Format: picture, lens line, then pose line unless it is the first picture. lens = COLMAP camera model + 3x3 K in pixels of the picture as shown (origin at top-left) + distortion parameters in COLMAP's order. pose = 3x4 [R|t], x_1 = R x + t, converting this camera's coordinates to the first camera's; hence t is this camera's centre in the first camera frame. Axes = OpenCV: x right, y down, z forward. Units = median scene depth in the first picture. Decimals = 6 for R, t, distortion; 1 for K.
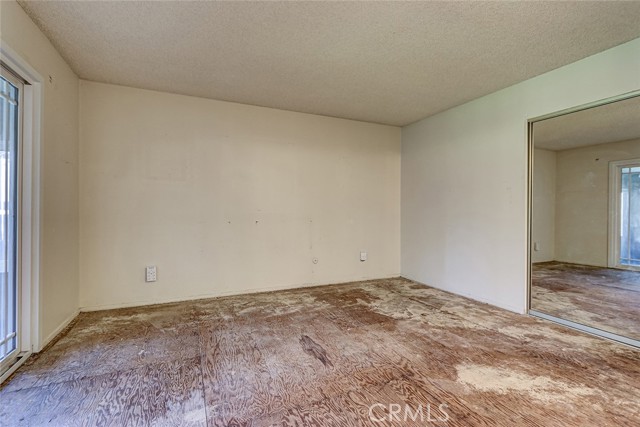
lens RADIAL K [[293.4, 0, 314.0], [0, 293.4, 212.4], [0, 0, 1]] dist [0.006256, -0.002093]
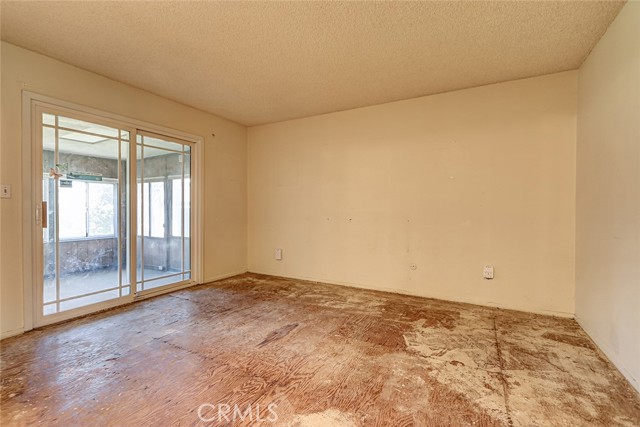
lens RADIAL K [[293.4, 0, 313.0], [0, 293.4, 212.2], [0, 0, 1]] dist [0.006256, -0.002093]
pose [[0.592908, 0.007783, -0.805233, 0.706925], [-0.005724, 0.999969, 0.005450, 0.002527], [0.805250, 0.001378, 0.592934, 0.332842]]
